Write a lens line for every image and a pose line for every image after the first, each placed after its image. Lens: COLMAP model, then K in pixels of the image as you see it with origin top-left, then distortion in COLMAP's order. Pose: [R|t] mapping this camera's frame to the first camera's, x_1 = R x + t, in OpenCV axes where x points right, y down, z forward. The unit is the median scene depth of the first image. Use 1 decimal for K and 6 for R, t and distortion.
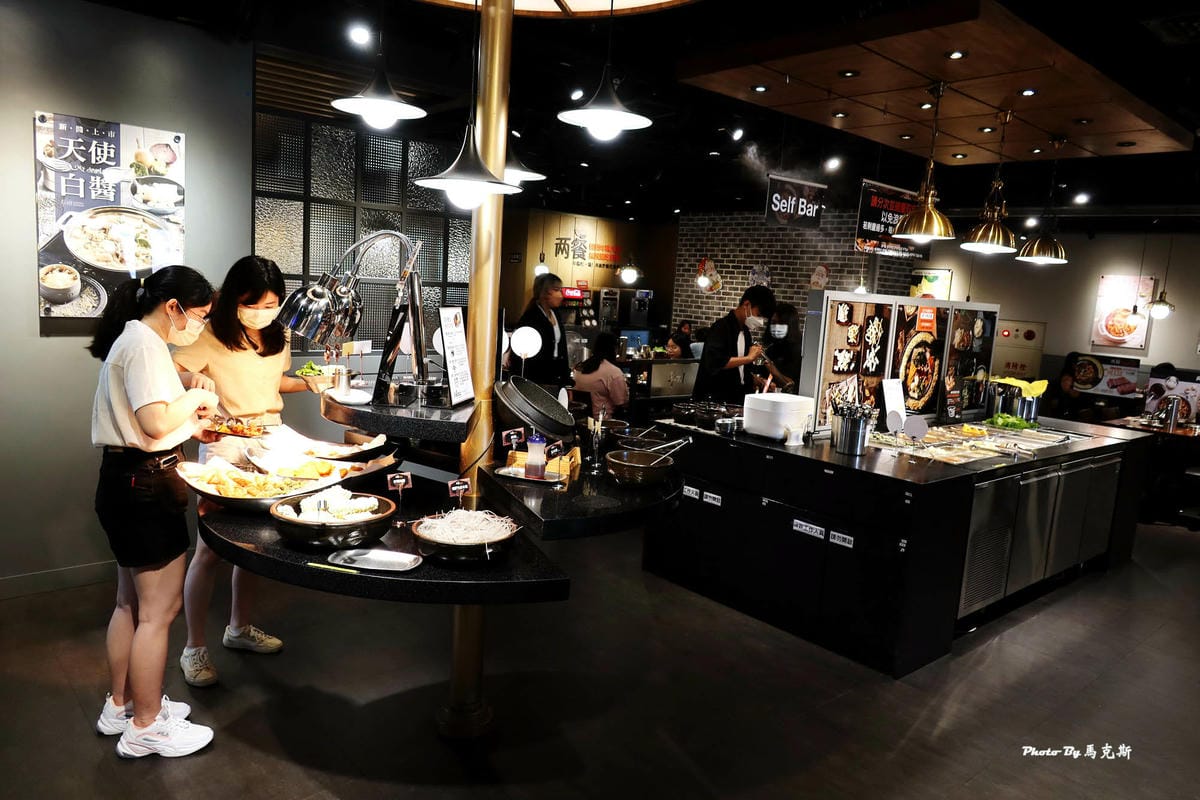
lens RADIAL K [[812.2, 0, 599.0], [0, 812.2, 399.0], [0, 0, 1]] dist [-0.001143, -0.002812]
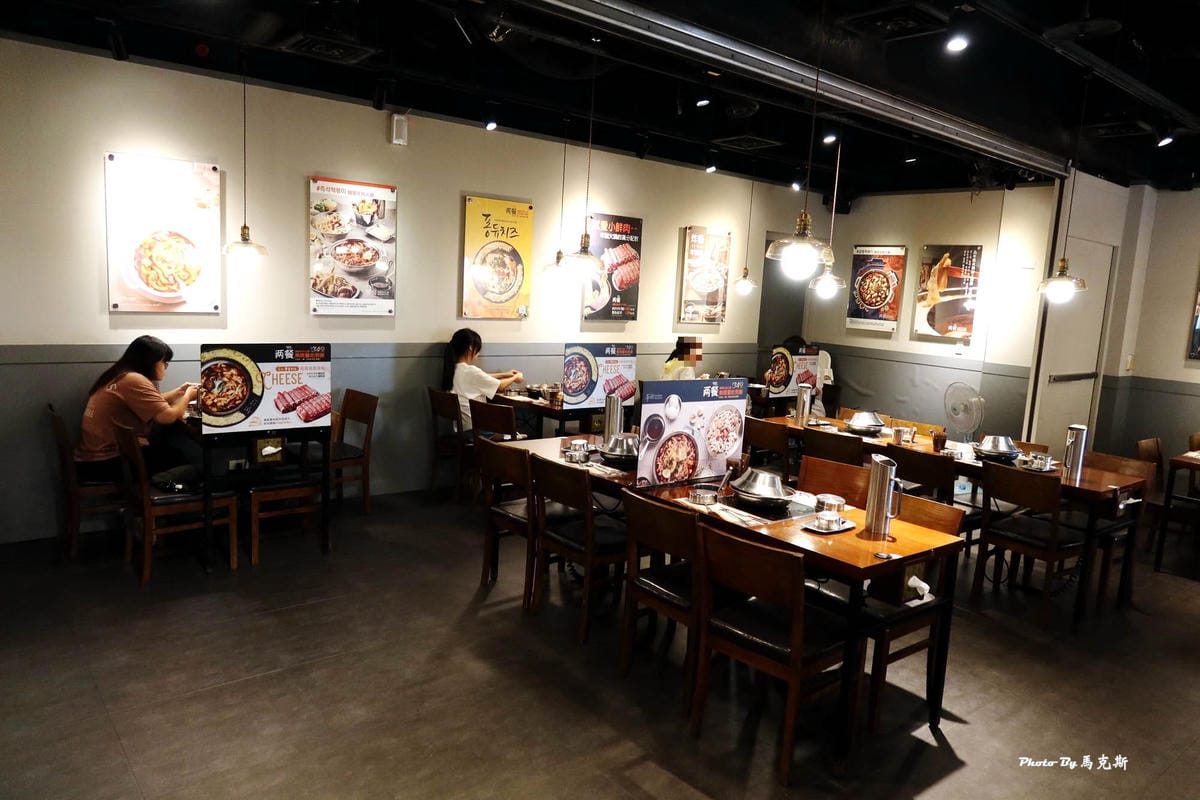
lens RADIAL K [[812.2, 0, 597.1], [0, 812.2, 399.0], [0, 0, 1]] dist [-0.001143, -0.002812]
pose [[0.035673, -0.203318, 0.978463, 0.191775], [0.087180, 0.975986, 0.199625, -0.095279], [-0.995554, 0.078182, 0.052541, 0.792361]]
